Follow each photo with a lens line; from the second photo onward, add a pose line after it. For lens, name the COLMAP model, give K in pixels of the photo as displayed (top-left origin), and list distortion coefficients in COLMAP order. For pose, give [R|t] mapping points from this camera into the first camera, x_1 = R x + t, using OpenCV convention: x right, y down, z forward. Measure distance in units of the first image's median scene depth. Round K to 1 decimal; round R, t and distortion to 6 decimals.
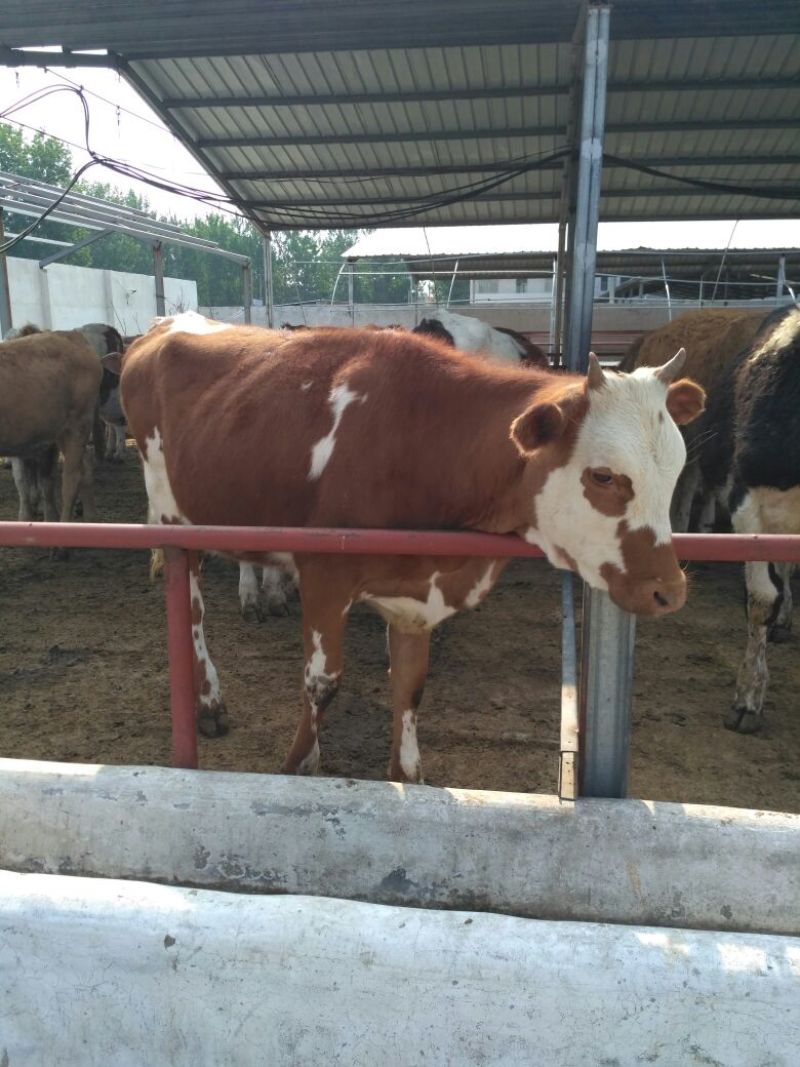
lens RADIAL K [[895.1, 0, 400.0], [0, 895.1, 533.5], [0, 0, 1]] dist [0.072492, -0.131601]
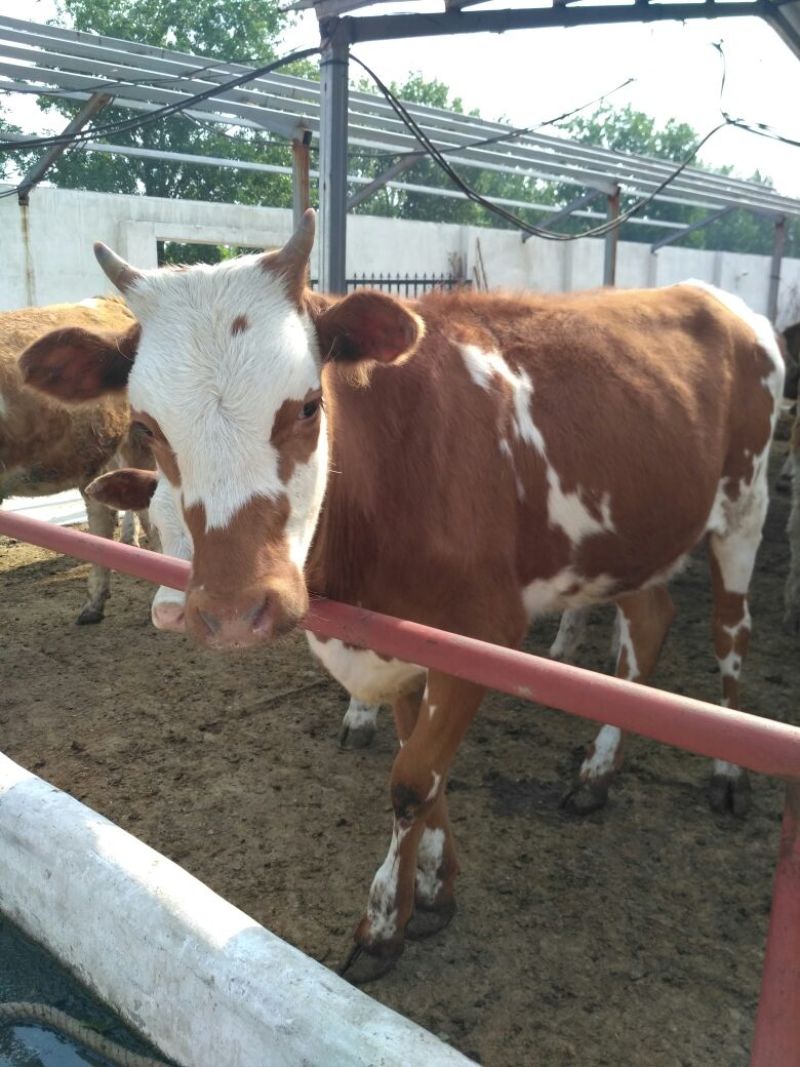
lens RADIAL K [[895.1, 0, 400.0], [0, 895.1, 533.5], [0, 0, 1]] dist [0.072492, -0.131601]
pose [[0.808897, 0.135786, -0.572056, -0.035702], [-0.127699, 0.990315, 0.054497, -0.021093], [0.573915, 0.028969, 0.818402, 0.104577]]
